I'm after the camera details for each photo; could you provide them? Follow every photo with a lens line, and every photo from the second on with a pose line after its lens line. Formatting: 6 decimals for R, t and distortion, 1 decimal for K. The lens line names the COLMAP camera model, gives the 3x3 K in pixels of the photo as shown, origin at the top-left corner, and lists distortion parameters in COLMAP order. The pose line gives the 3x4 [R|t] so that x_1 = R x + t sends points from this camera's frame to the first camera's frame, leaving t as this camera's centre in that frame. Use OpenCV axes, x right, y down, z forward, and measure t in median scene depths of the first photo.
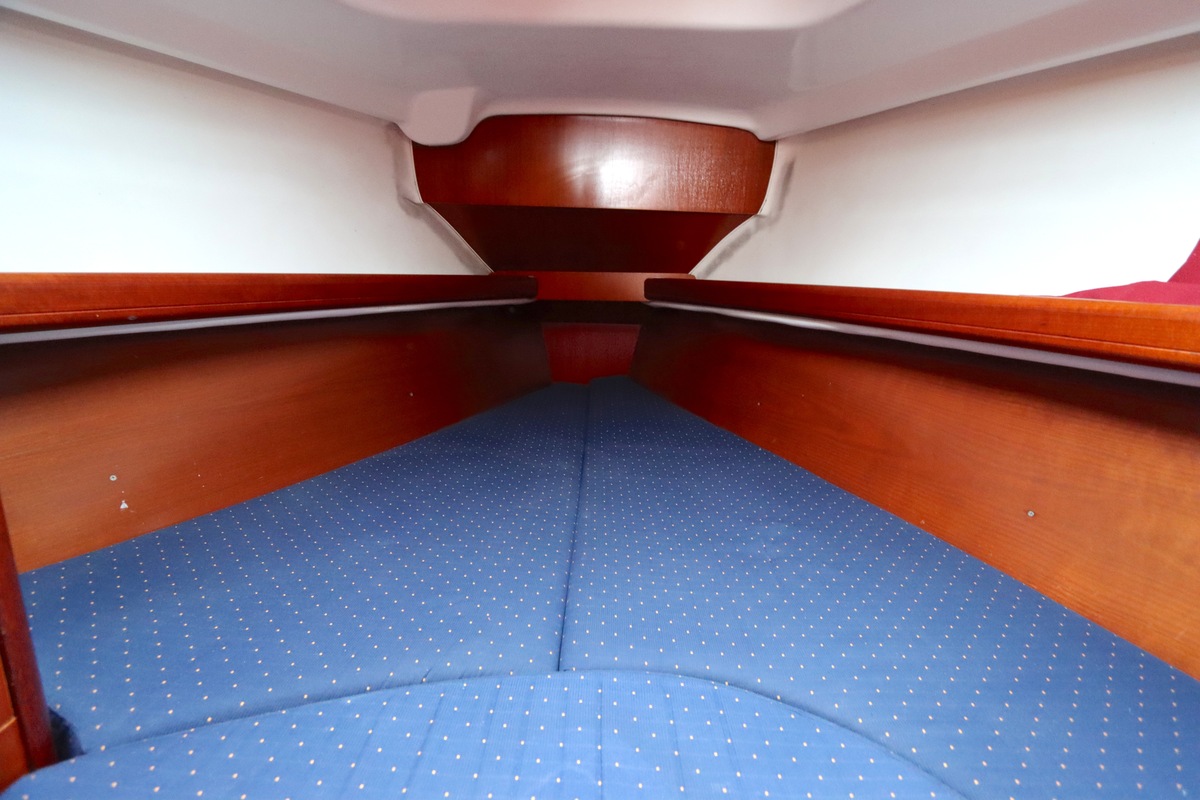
lens RADIAL K [[572.8, 0, 583.1], [0, 572.8, 387.6], [0, 0, 1]] dist [-0.022255, 0.002364]
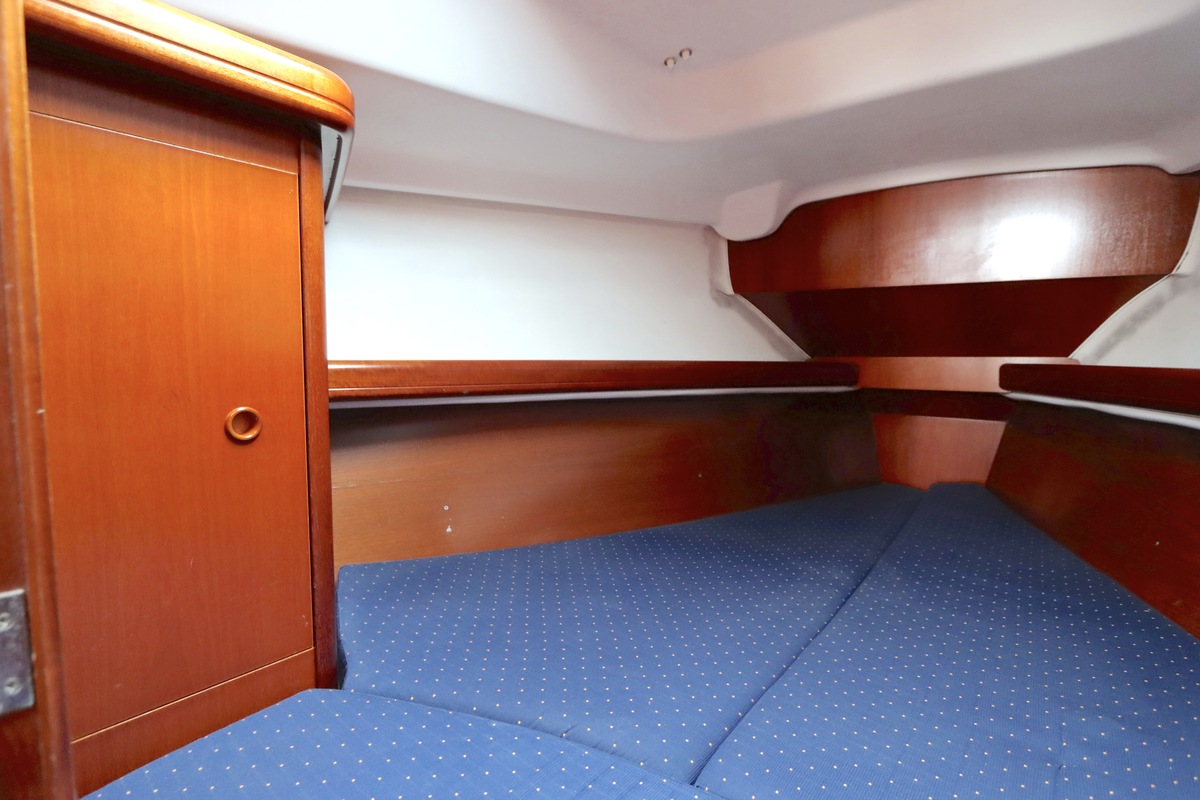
lens RADIAL K [[572.8, 0, 590.2], [0, 572.8, 393.7], [0, 0, 1]] dist [-0.022255, 0.002364]
pose [[0.796803, 0.024865, -0.603727, 0.231954], [-0.109073, 0.988658, -0.103237, -0.007103], [0.594312, 0.148110, 0.790478, 0.057297]]
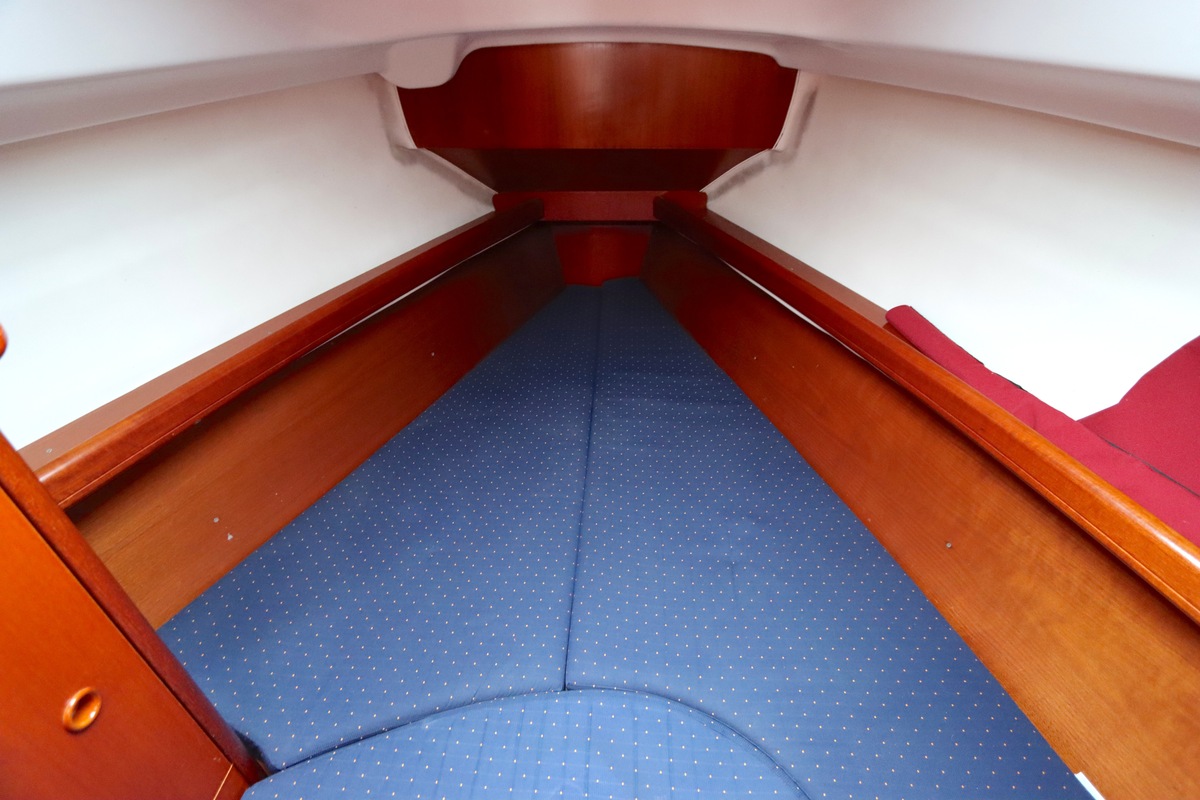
lens RADIAL K [[572.8, 0, 583.2], [0, 572.8, 387.2], [0, 0, 1]] dist [-0.022255, 0.002364]
pose [[0.998094, -0.022155, -0.057592, 0.066379], [0.042535, 0.923177, 0.382015, -0.478412], [0.044704, -0.383737, 0.922360, -0.027781]]
